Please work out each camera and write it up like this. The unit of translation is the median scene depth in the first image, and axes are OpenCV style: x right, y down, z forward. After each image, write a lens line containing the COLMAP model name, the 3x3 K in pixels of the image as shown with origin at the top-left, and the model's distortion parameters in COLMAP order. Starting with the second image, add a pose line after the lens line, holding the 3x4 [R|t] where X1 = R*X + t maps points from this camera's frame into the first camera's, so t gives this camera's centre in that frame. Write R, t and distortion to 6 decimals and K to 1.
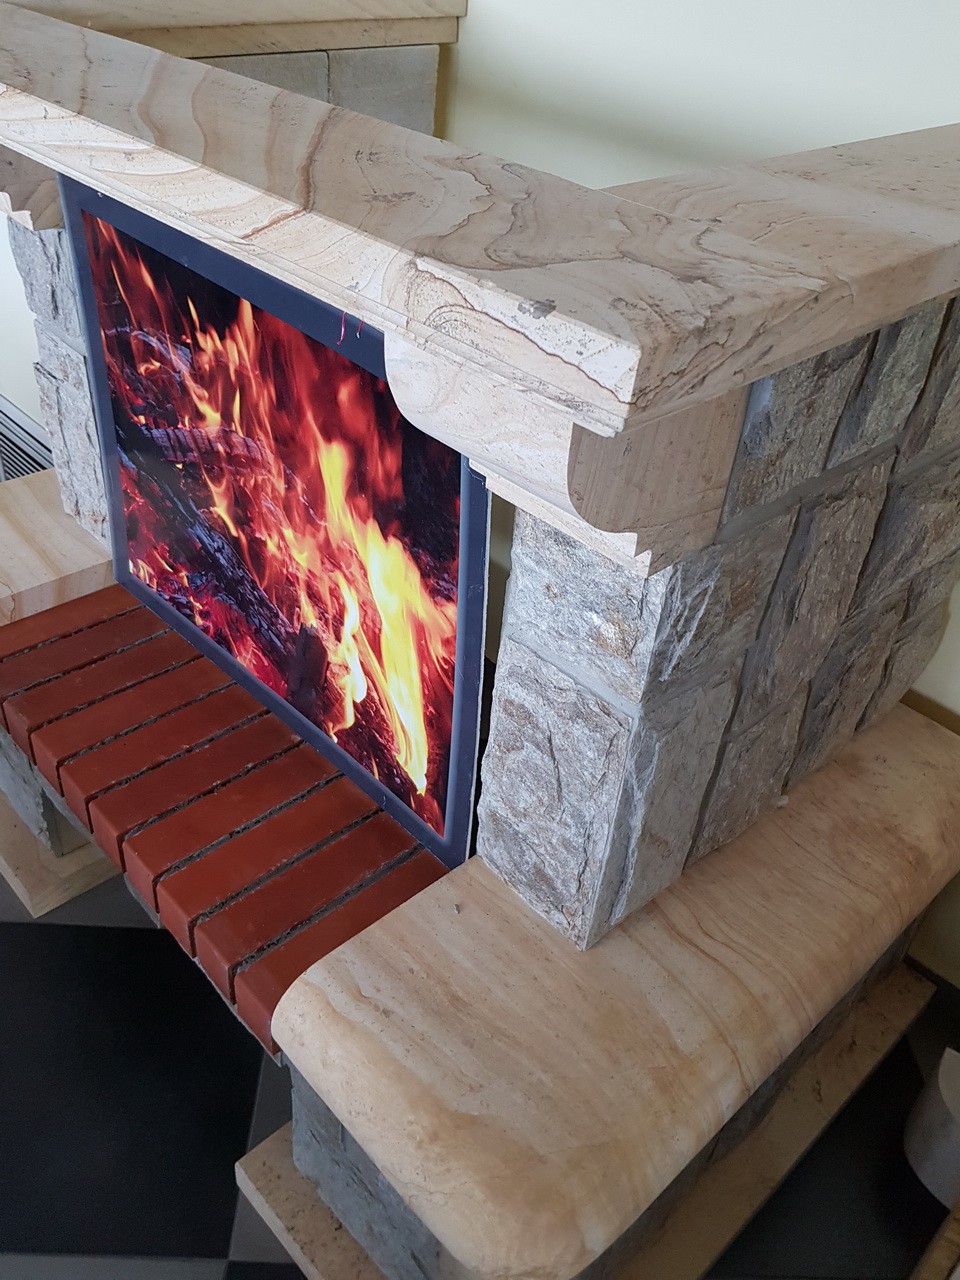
lens RADIAL K [[1059.3, 0, 485.7], [0, 1059.3, 641.1], [0, 0, 1]] dist [0.065445, -0.115857]
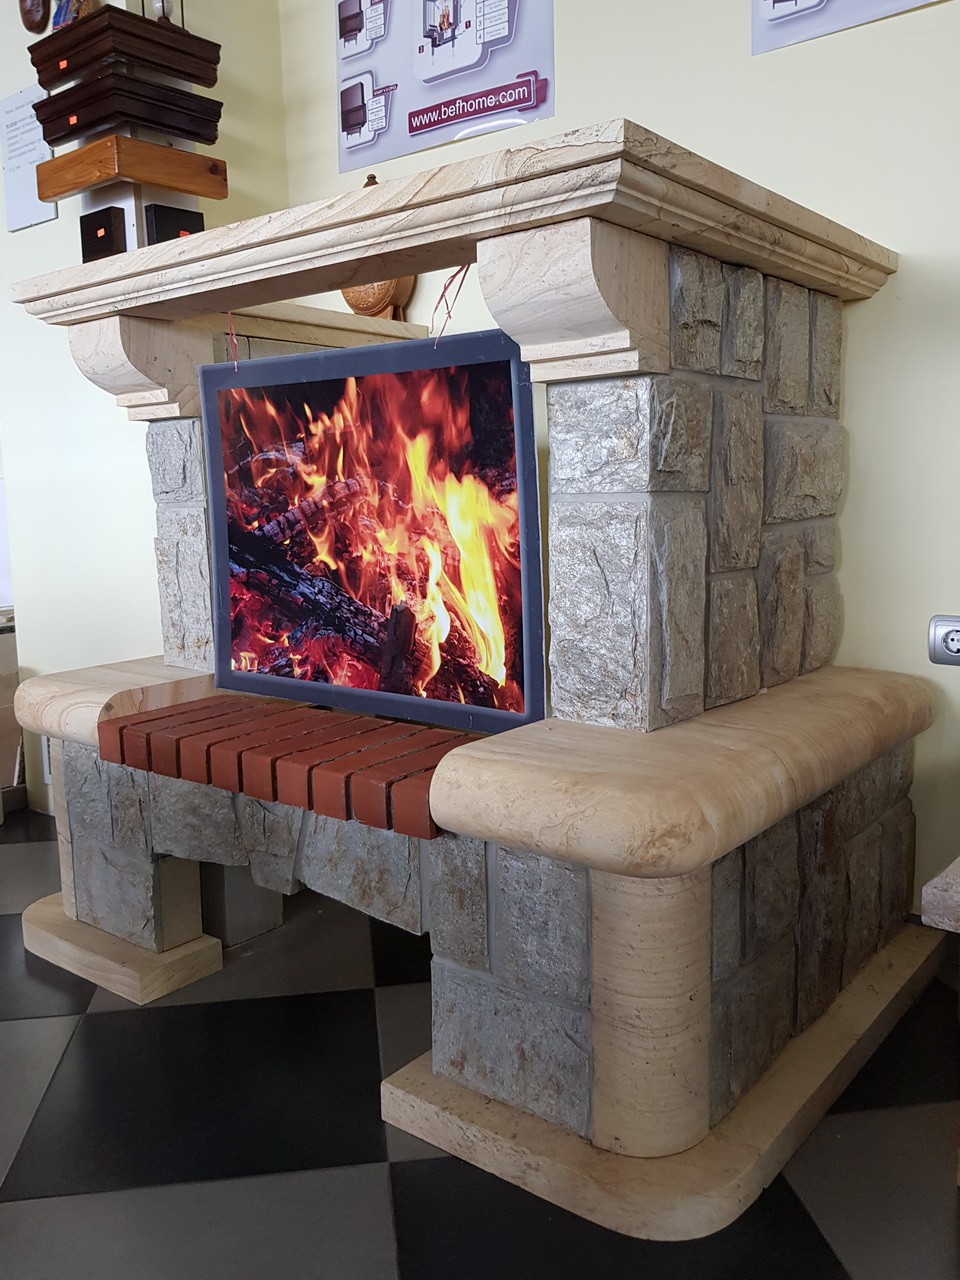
lens RADIAL K [[1059.3, 0, 495.3], [0, 1059.3, 623.8], [0, 0, 1]] dist [0.065445, -0.115857]
pose [[0.984642, -0.119825, 0.126971, -0.229172], [0.166668, 0.861680, -0.479301, 0.715235], [-0.051976, 0.493102, 0.868418, -0.198644]]
